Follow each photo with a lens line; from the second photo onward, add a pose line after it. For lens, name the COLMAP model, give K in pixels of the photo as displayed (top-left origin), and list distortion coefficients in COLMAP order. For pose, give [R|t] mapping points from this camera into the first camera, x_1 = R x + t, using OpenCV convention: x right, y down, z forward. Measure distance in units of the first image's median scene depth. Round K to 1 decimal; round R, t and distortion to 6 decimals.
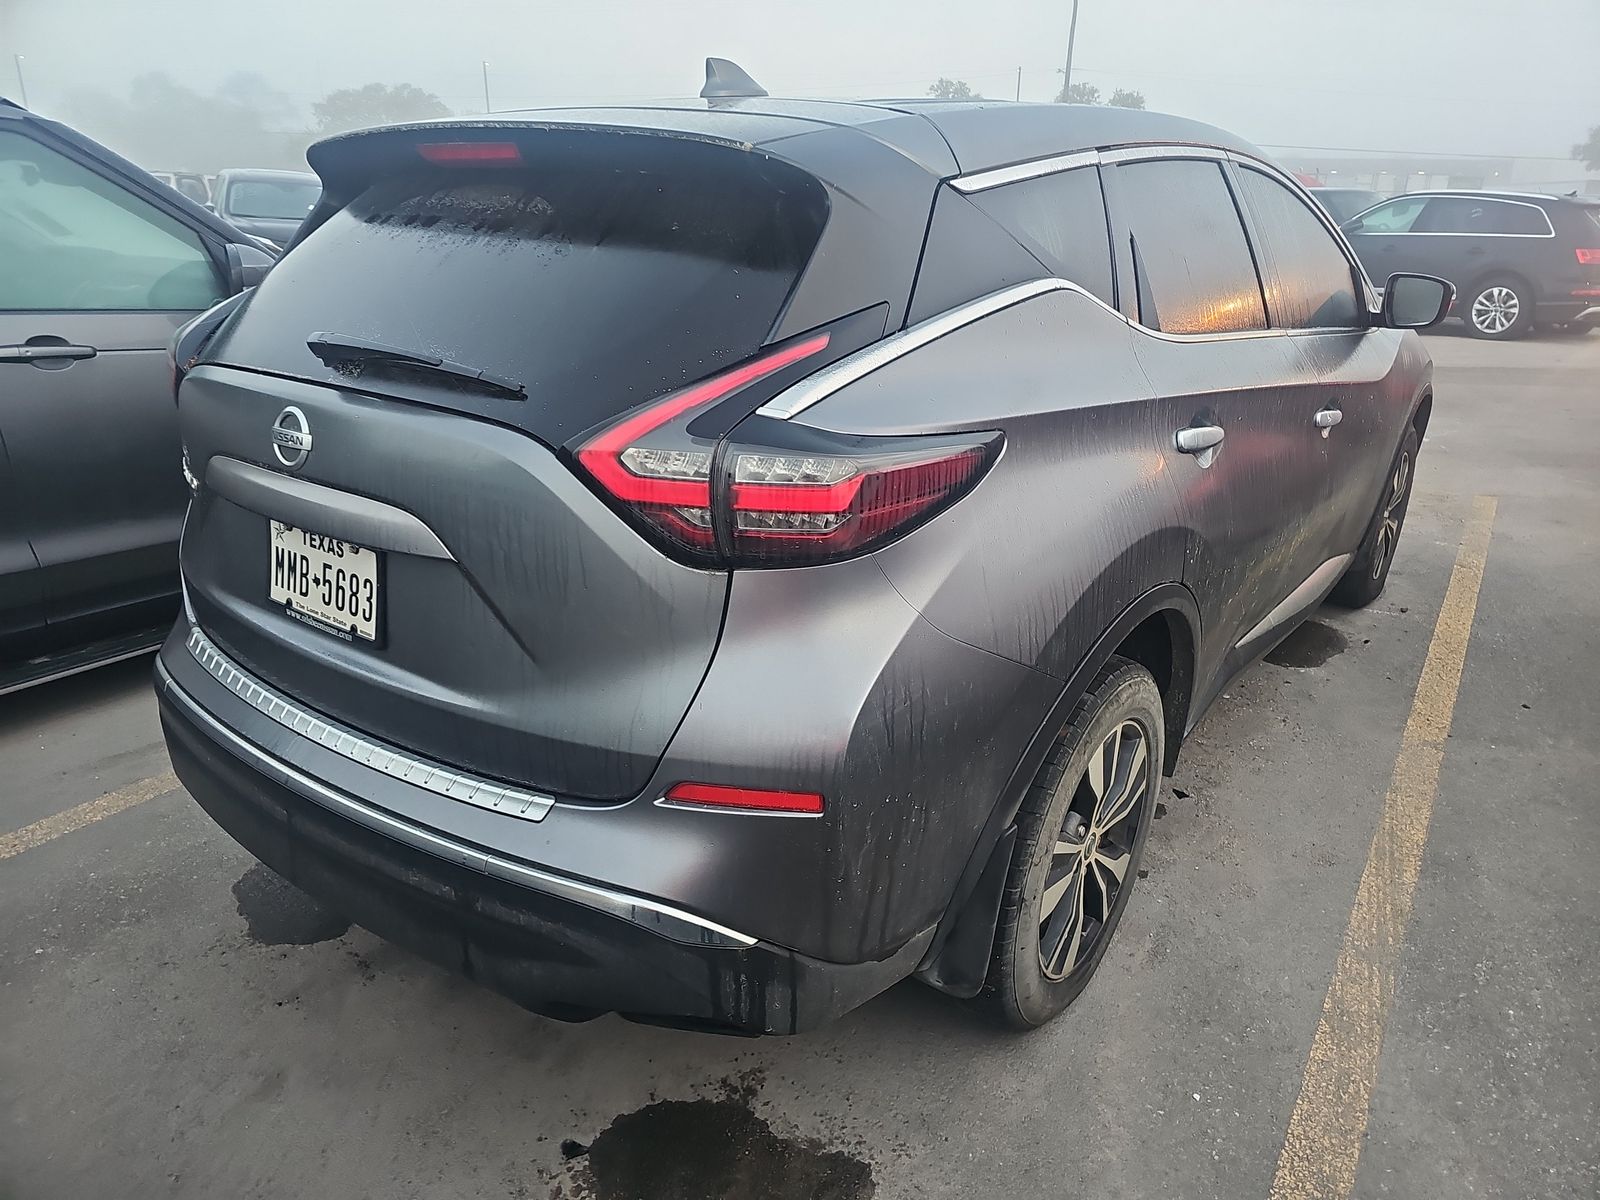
lens RADIAL K [[1062.3, 0, 800.0], [0, 1062.3, 600.0], [0, 0, 1]] dist [0.091443, -0.089704]
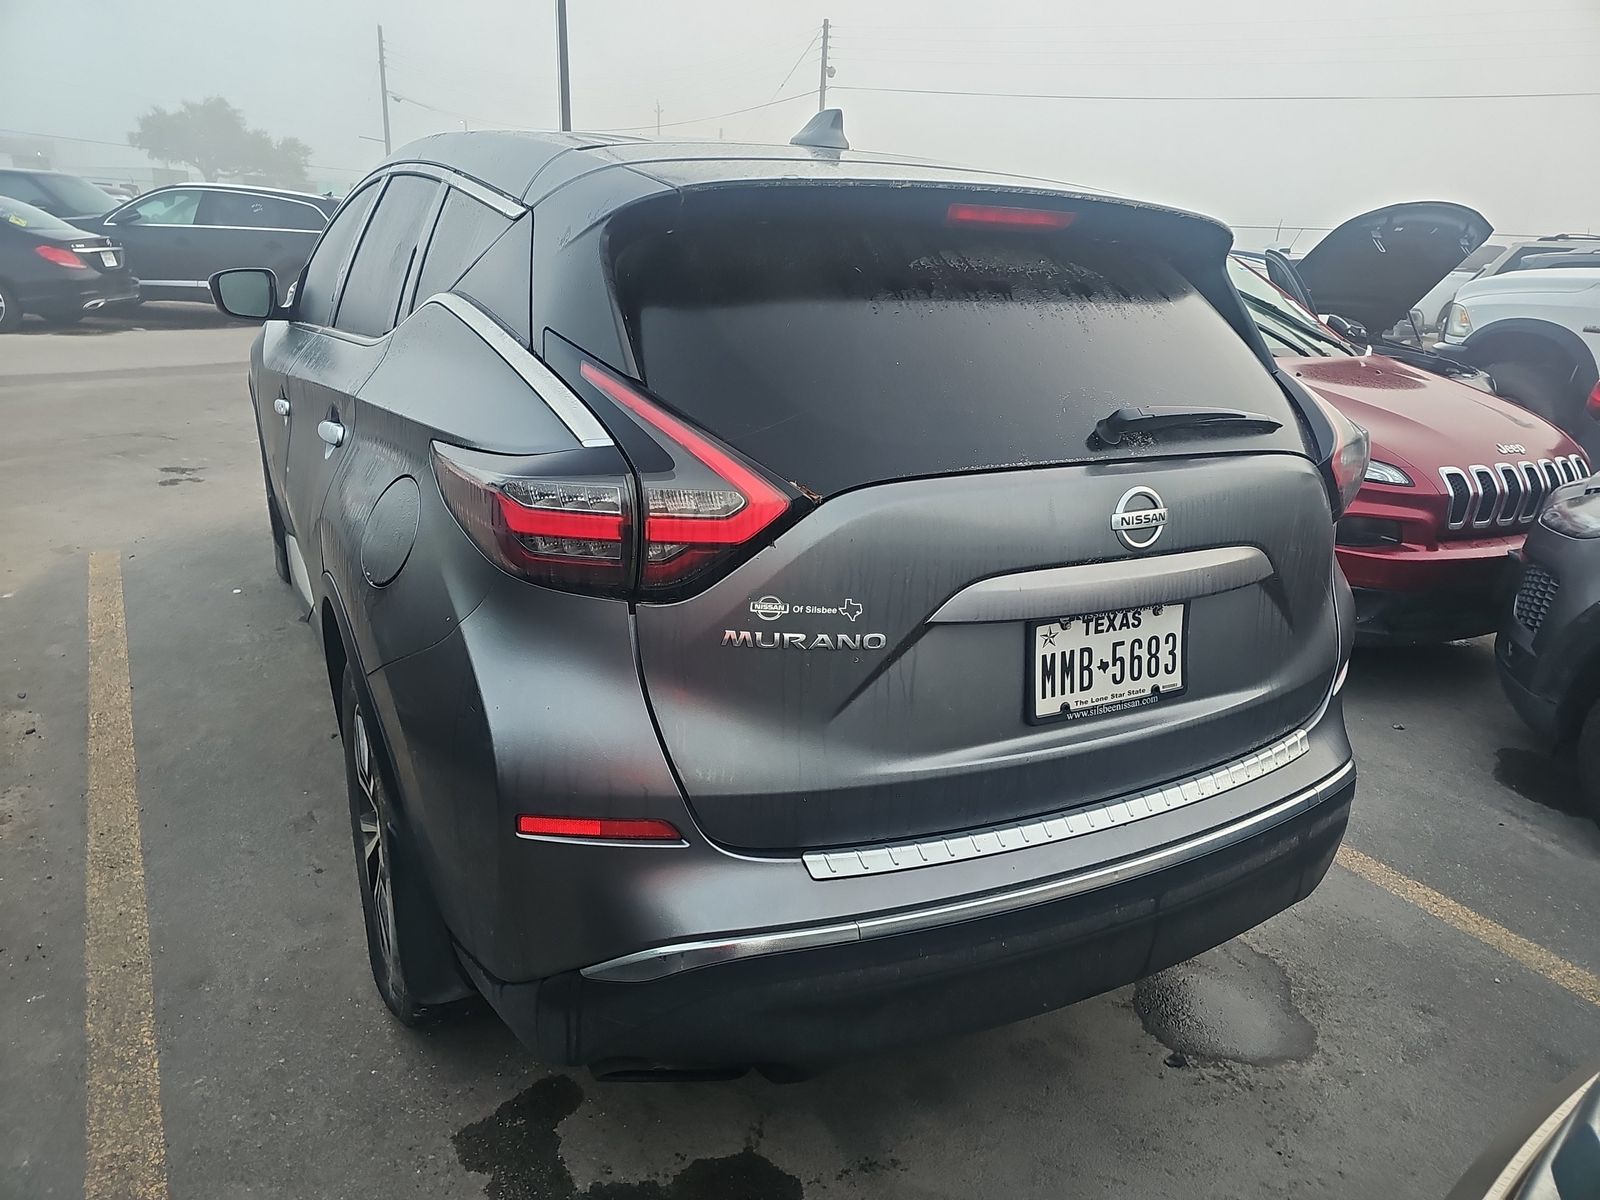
lens RADIAL K [[1101.5, 0, 778.5], [0, 1101.5, 596.3], [0, 0, 1]] dist [0.060195, -0.056414]
pose [[0.402588, -0.276149, 0.872734, -1.411760], [0.270888, 0.946648, 0.174577, -0.327308], [-0.874381, 0.166131, 0.455915, 0.798052]]
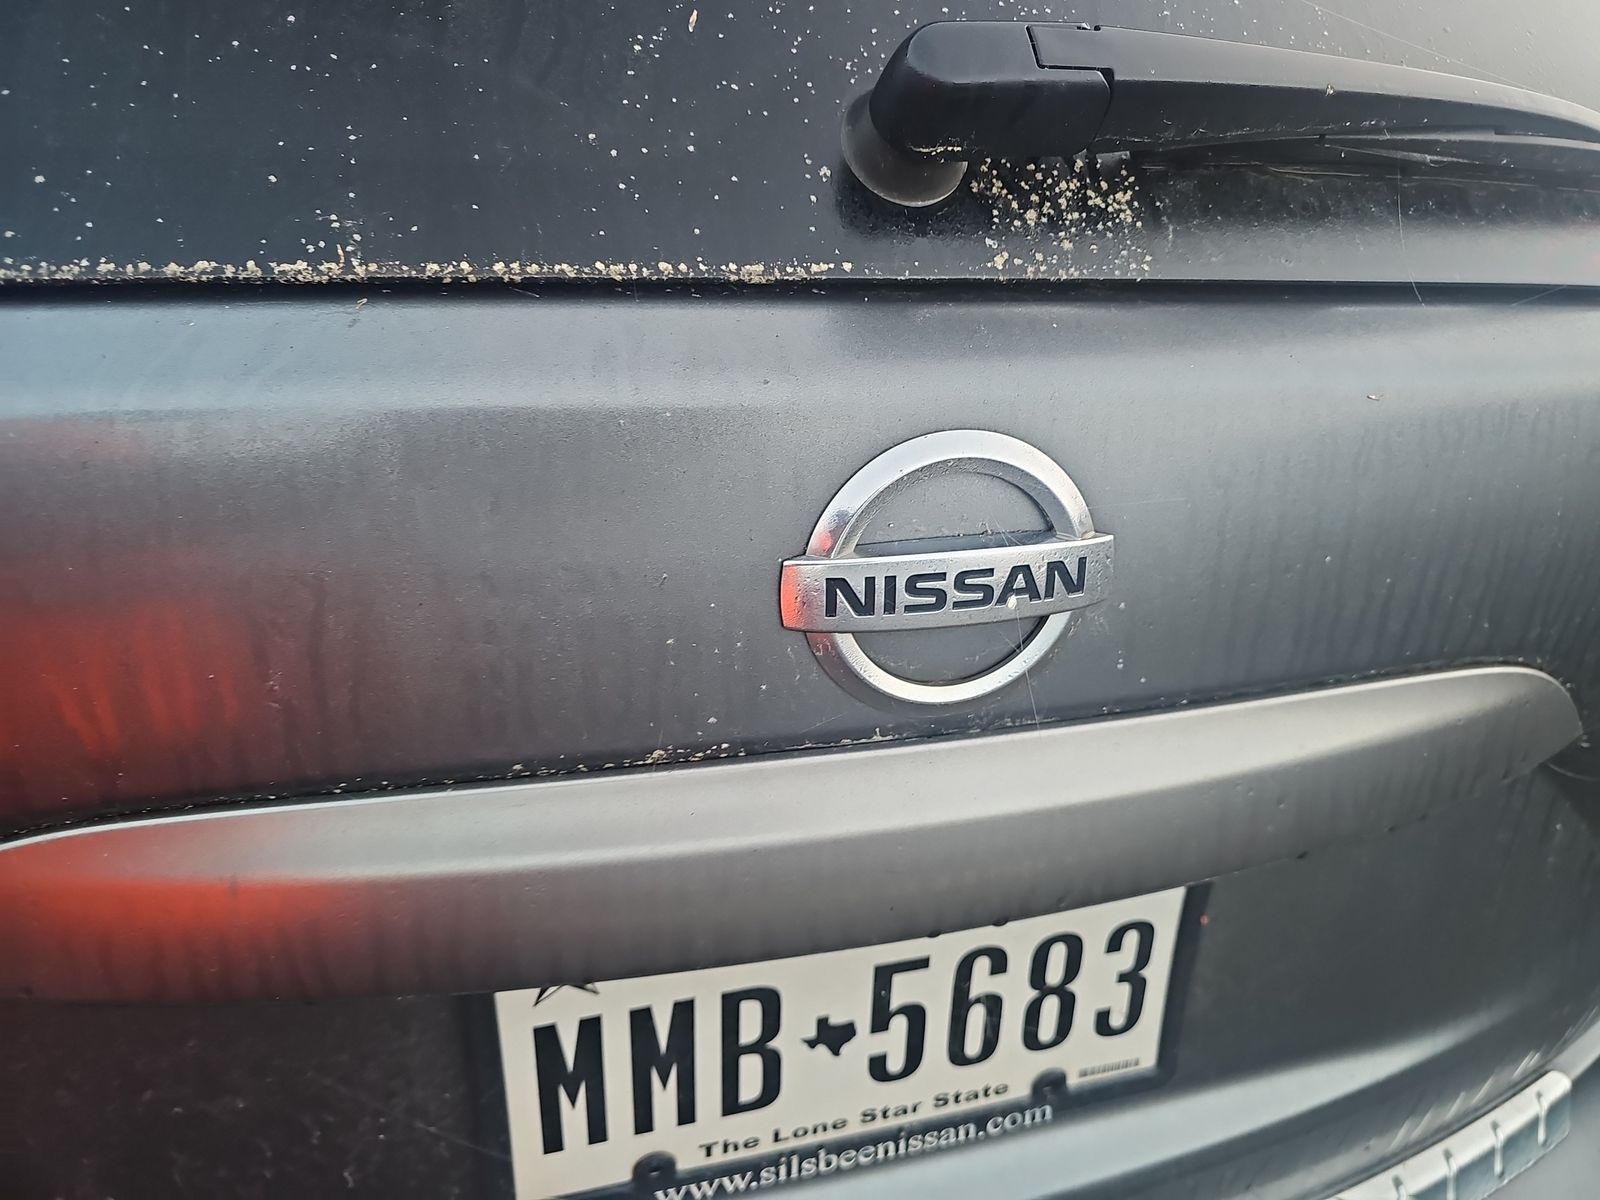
lens RADIAL K [[1074.8, 0, 800.0], [0, 1074.8, 600.0], [0, 0, 1]] dist [-0.005612, -0.002335]
pose [[0.607560, -0.384715, 0.694885, -0.601064], [0.215381, 0.921888, 0.322078, -0.207530], [-0.764514, -0.046016, 0.642962, 0.842372]]
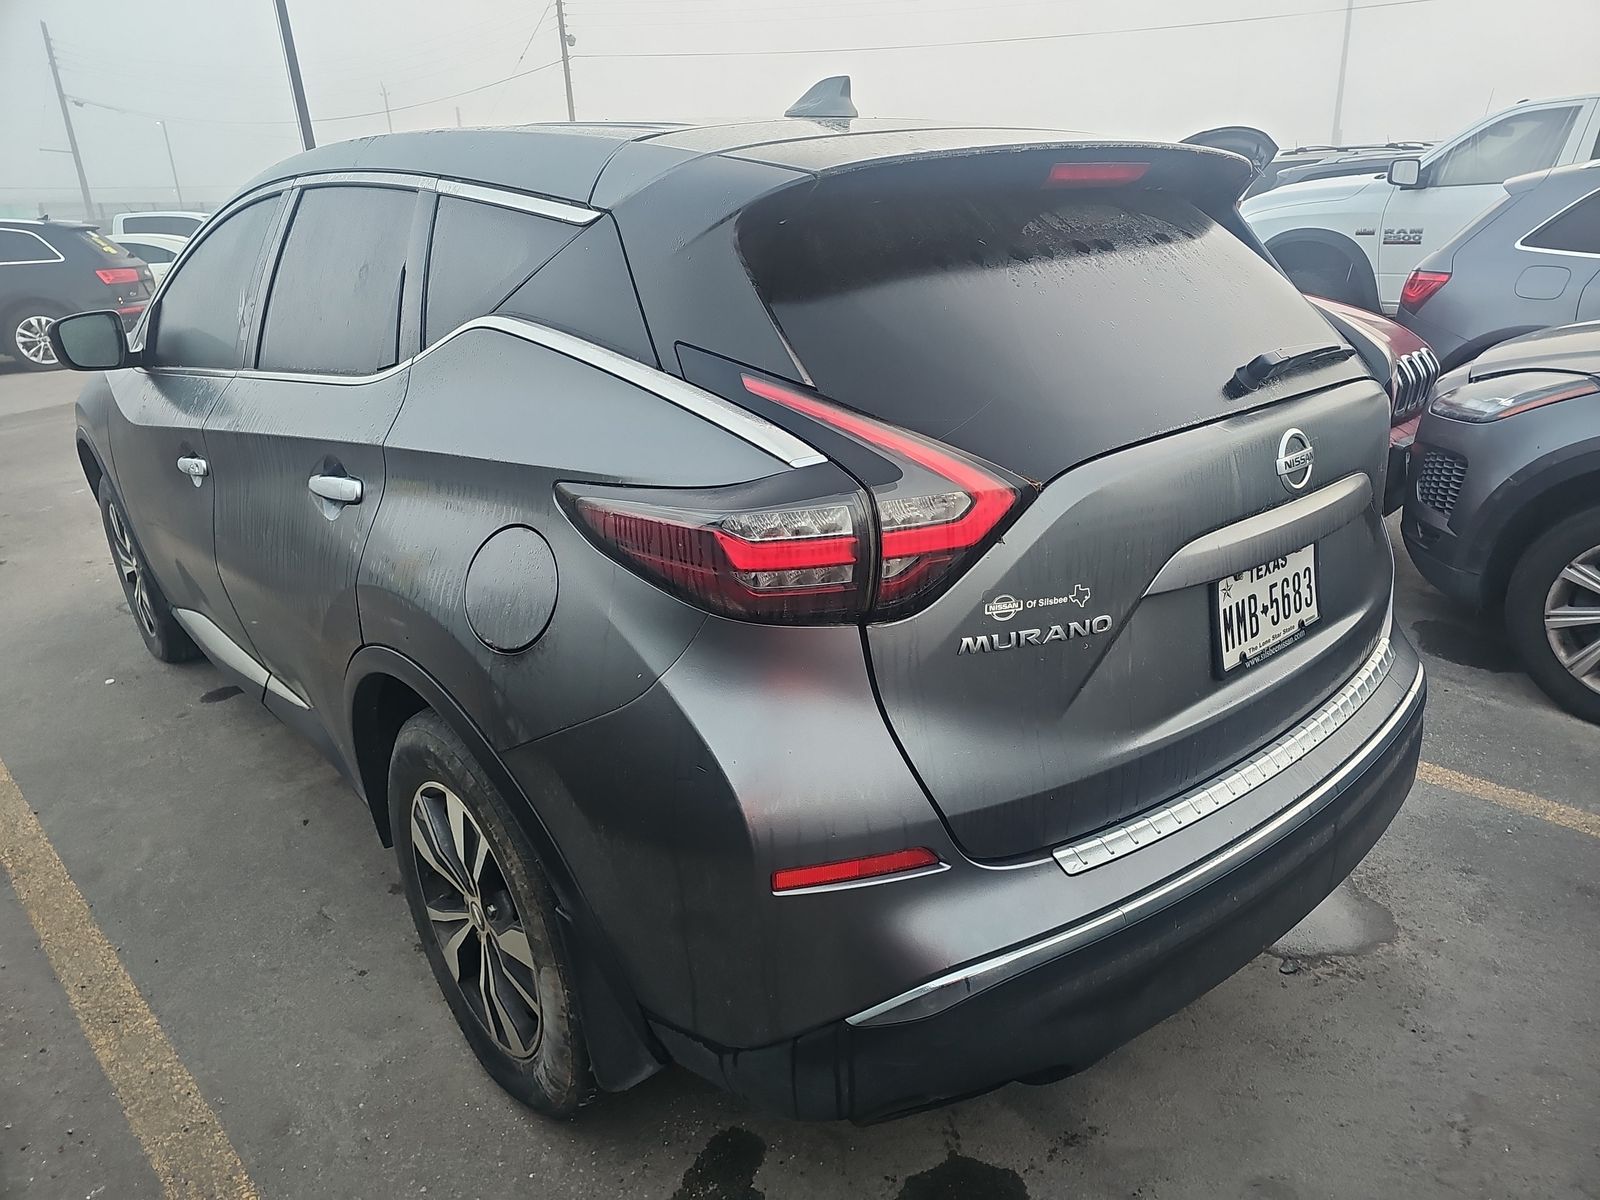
lens RADIAL K [[1103.2, 0, 803.8], [0, 1103.2, 608.2], [0, 0, 1]] dist [0.061657, -0.059803]
pose [[0.177279, -0.353602, 0.918443, -1.447688], [0.375231, 0.887018, 0.269075, -0.445962], [-0.909821, 0.296927, 0.289932, 1.092103]]
